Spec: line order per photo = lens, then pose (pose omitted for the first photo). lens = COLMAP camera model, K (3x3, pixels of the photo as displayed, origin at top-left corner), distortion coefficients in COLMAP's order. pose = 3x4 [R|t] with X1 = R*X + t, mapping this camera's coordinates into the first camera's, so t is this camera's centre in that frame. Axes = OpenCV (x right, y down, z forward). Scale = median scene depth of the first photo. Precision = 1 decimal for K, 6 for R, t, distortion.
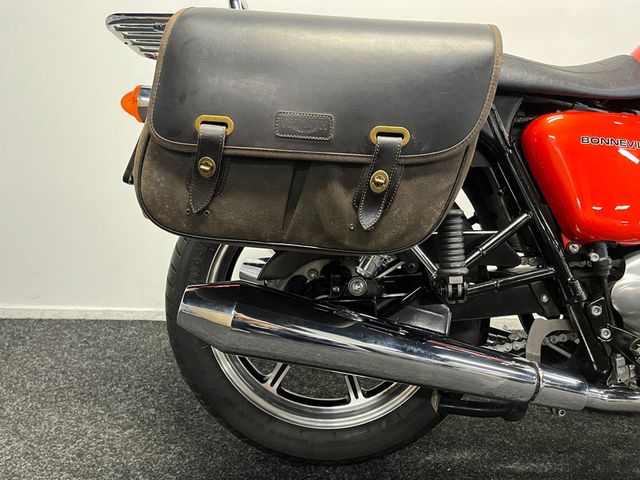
lens RADIAL K [[478.4, 0, 323.5], [0, 478.4, 241.2], [0, 0, 1]] dist [0.062818, -0.077690]
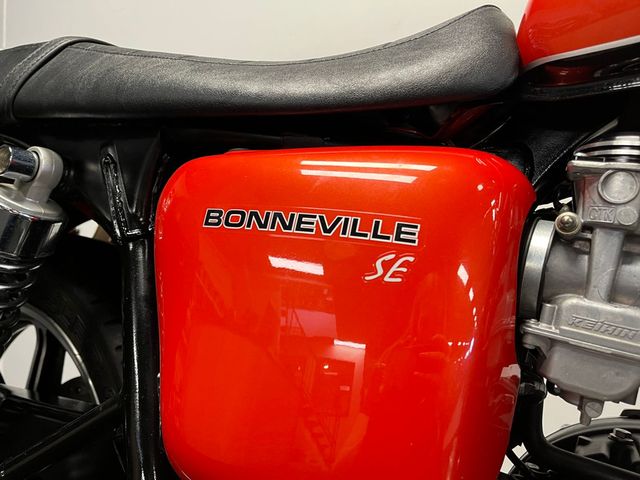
lens RADIAL K [[478.4, 0, 323.5], [0, 478.4, 241.2], [0, 0, 1]] dist [0.062818, -0.077690]
pose [[0.898110, -0.004937, -0.439743, 0.763913], [-0.076090, 0.983112, -0.166439, -0.129454], [0.433138, 0.182940, 0.882567, 0.688186]]
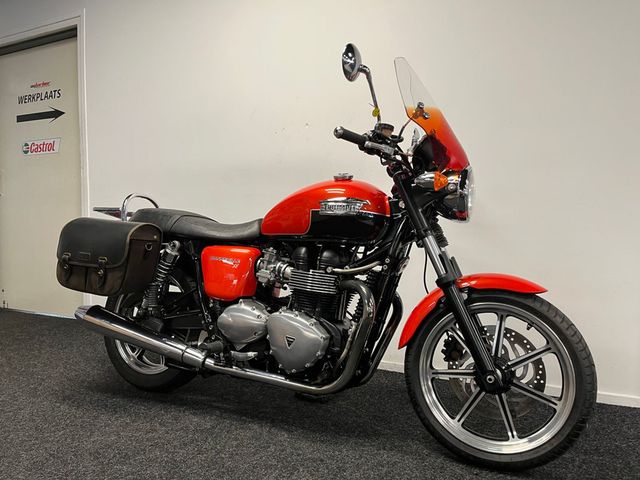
lens RADIAL K [[478.4, 0, 323.5], [0, 478.4, 241.2], [0, 0, 1]] dist [0.062818, -0.077690]
pose [[0.917060, 0.013130, -0.398532, 2.009296], [-0.066361, 0.990545, -0.120070, -0.032404], [0.393187, 0.136559, 0.909261, -1.021818]]
